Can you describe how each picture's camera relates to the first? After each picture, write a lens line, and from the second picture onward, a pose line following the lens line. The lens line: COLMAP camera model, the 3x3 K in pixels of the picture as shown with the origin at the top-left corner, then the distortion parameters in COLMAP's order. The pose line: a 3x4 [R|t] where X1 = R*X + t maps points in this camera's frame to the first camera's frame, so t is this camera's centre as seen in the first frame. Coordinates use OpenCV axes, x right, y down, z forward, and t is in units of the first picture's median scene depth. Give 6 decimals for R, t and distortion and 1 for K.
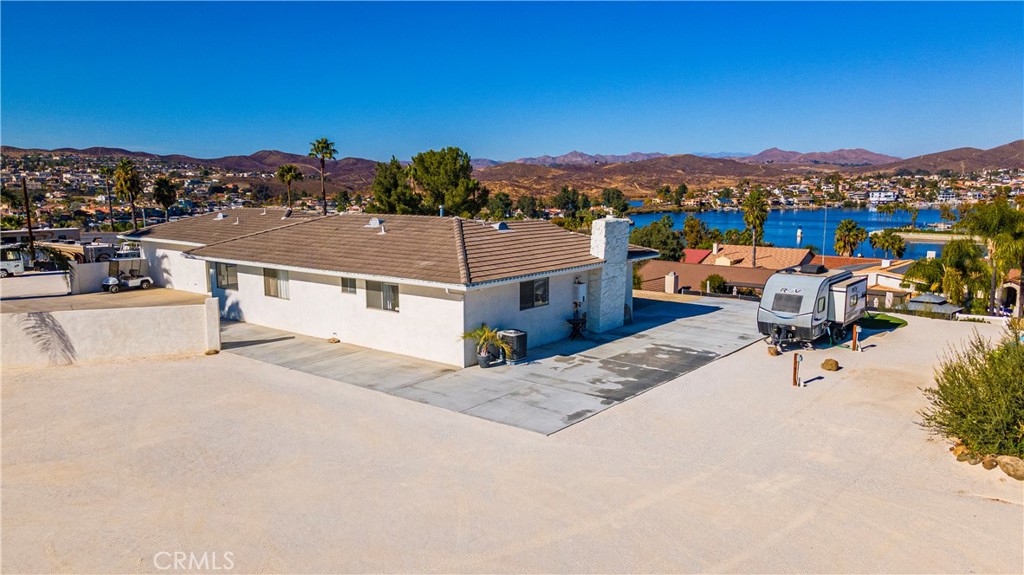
lens RADIAL K [[744.5, 0, 509.2], [0, 744.5, 286.2], [0, 0, 1]] dist [0.023212, 0.077059]
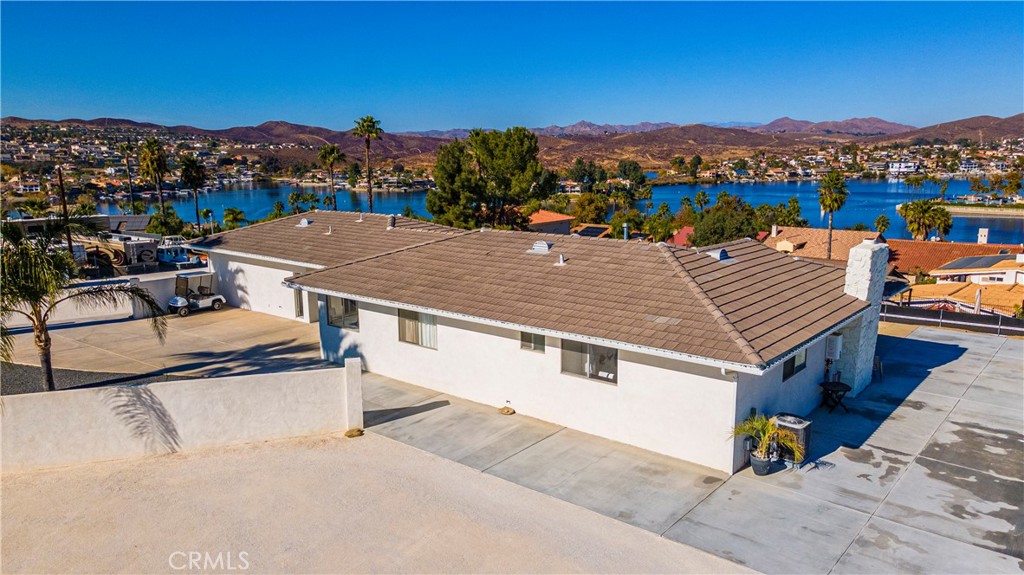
lens RADIAL K [[744.5, 0, 509.2], [0, 744.5, 286.2], [0, 0, 1]] dist [0.023212, 0.077059]
pose [[0.999953, -0.000269, -0.009700, -0.083043], [0.000642, 0.999260, 0.038461, -0.029994], [0.009682, -0.038466, 0.999213, 0.093738]]
